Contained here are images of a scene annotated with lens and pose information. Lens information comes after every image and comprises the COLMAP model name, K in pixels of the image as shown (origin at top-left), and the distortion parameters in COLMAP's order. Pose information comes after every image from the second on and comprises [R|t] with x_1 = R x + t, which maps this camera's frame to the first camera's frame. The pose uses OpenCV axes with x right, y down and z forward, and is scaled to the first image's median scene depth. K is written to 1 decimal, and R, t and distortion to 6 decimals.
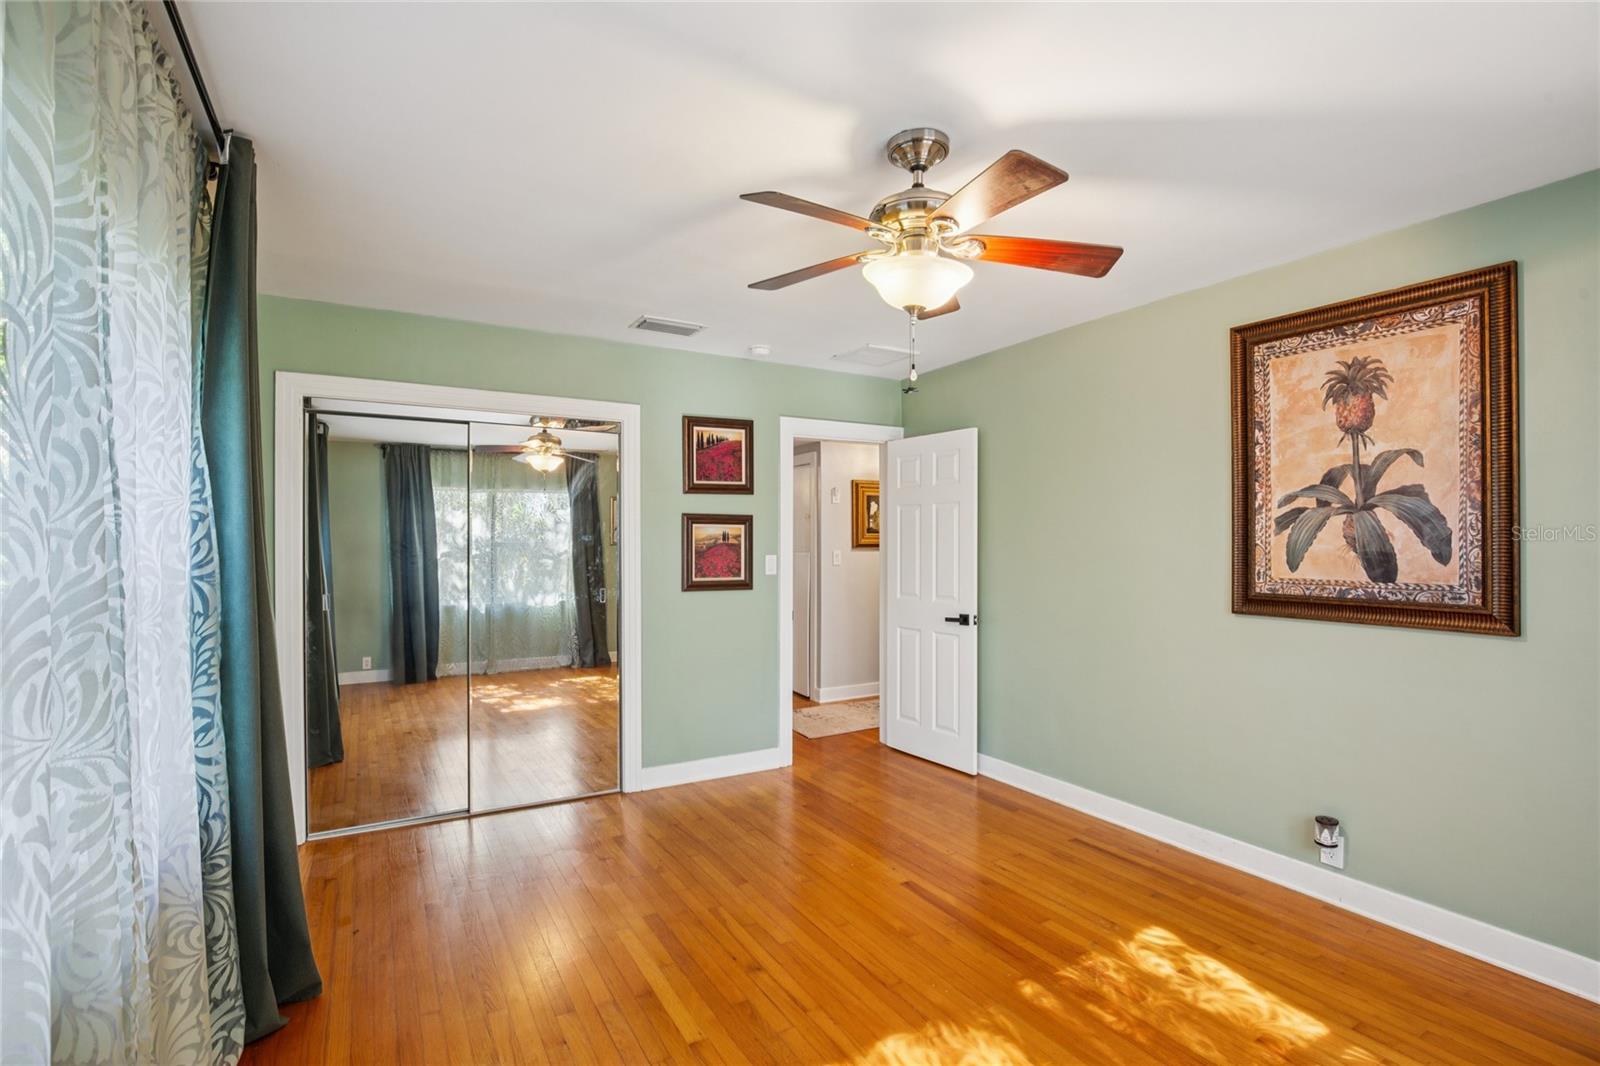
lens RADIAL K [[741.5, 0, 800.5], [0, 741.5, 545.0], [0, 0, 1]] dist [-0.033045, 0.005893]
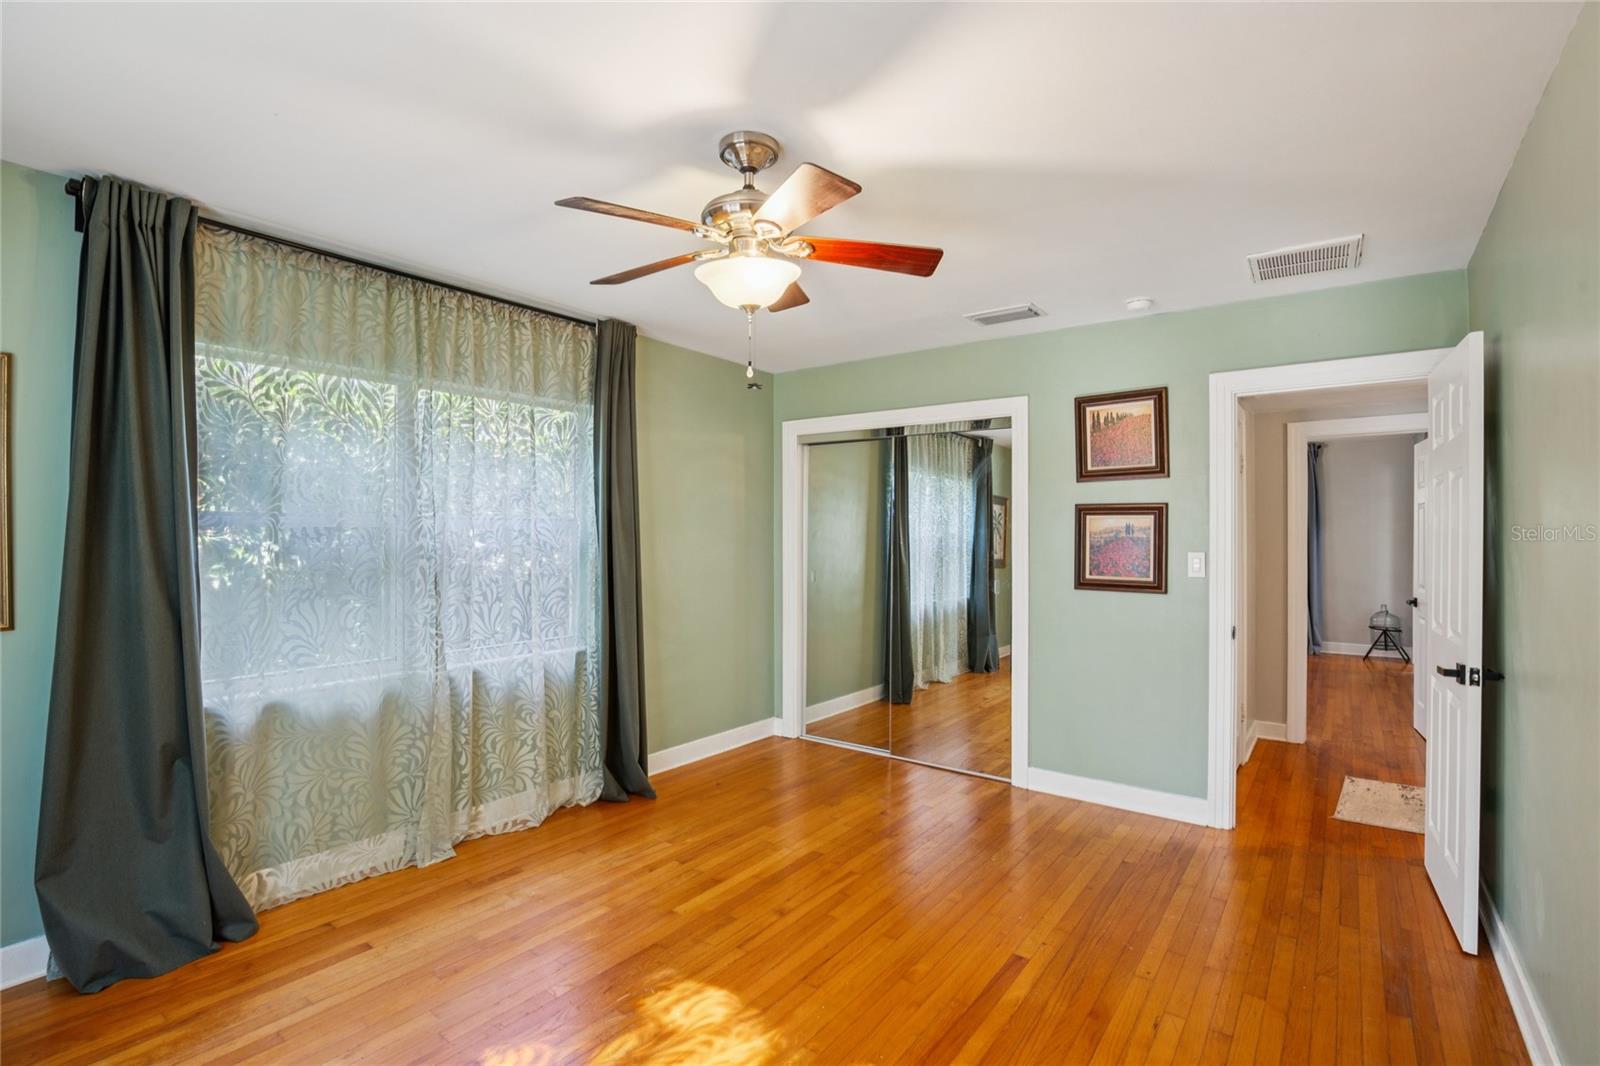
lens RADIAL K [[741.5, 0, 776.0], [0, 741.5, 538.5], [0, 0, 1]] dist [-0.033045, 0.005893]
pose [[0.384122, 0.008396, -0.923244, 0.543418], [-0.006640, 0.999958, 0.006331, -0.003655], [0.923259, 0.003699, 0.384161, 0.306852]]
